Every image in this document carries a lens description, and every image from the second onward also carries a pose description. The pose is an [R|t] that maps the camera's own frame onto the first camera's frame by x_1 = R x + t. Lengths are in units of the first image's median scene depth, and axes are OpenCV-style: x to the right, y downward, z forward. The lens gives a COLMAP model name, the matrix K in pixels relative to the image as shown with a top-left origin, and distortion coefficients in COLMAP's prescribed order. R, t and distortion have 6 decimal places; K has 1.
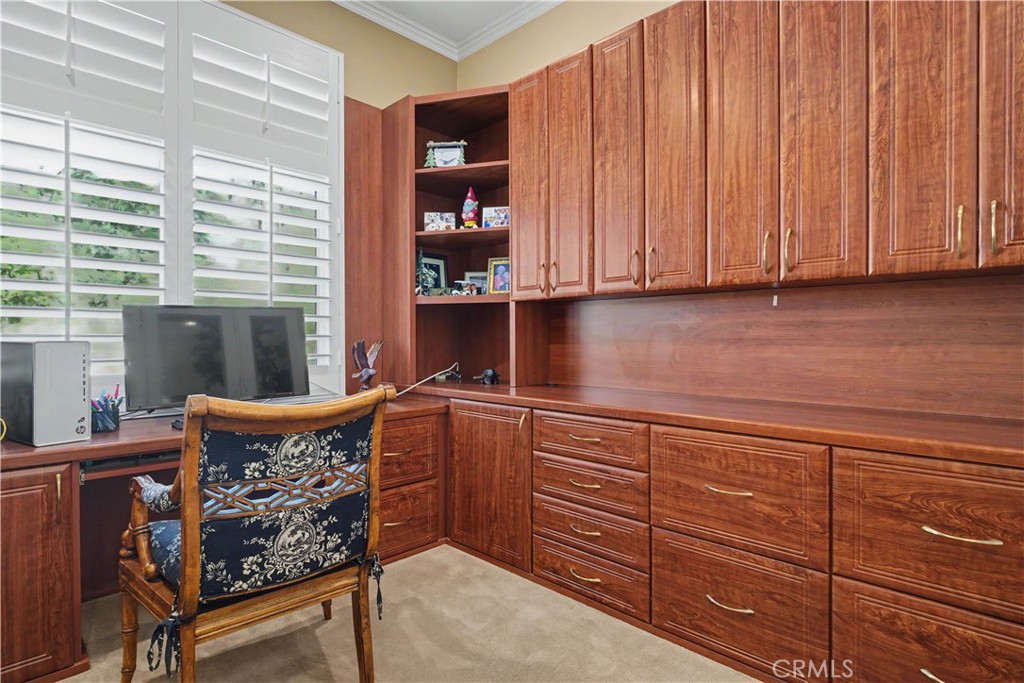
lens RADIAL K [[533.3, 0, 513.2], [0, 533.3, 341.1], [0, 0, 1]] dist [-0.019167, 0.004093]
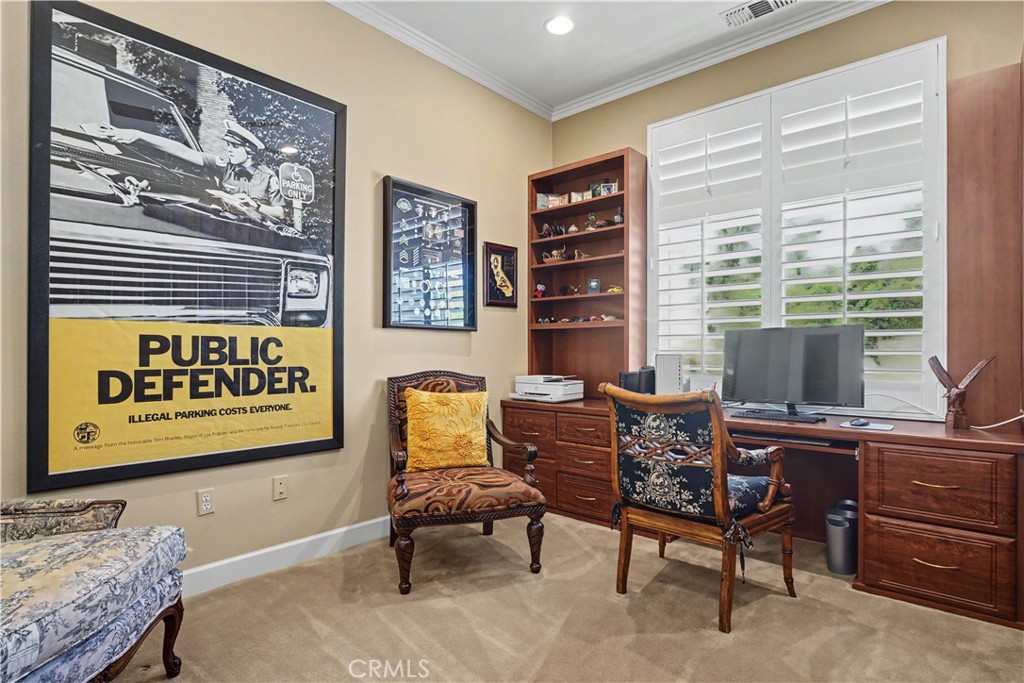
lens RADIAL K [[533.3, 0, 513.5], [0, 533.3, 346.9], [0, 0, 1]] dist [-0.019167, 0.004093]
pose [[0.037347, -0.004969, -0.999290, 1.117778], [-0.006115, 0.999968, -0.005201, -0.013831], [0.999284, 0.006304, 0.037315, 0.495145]]
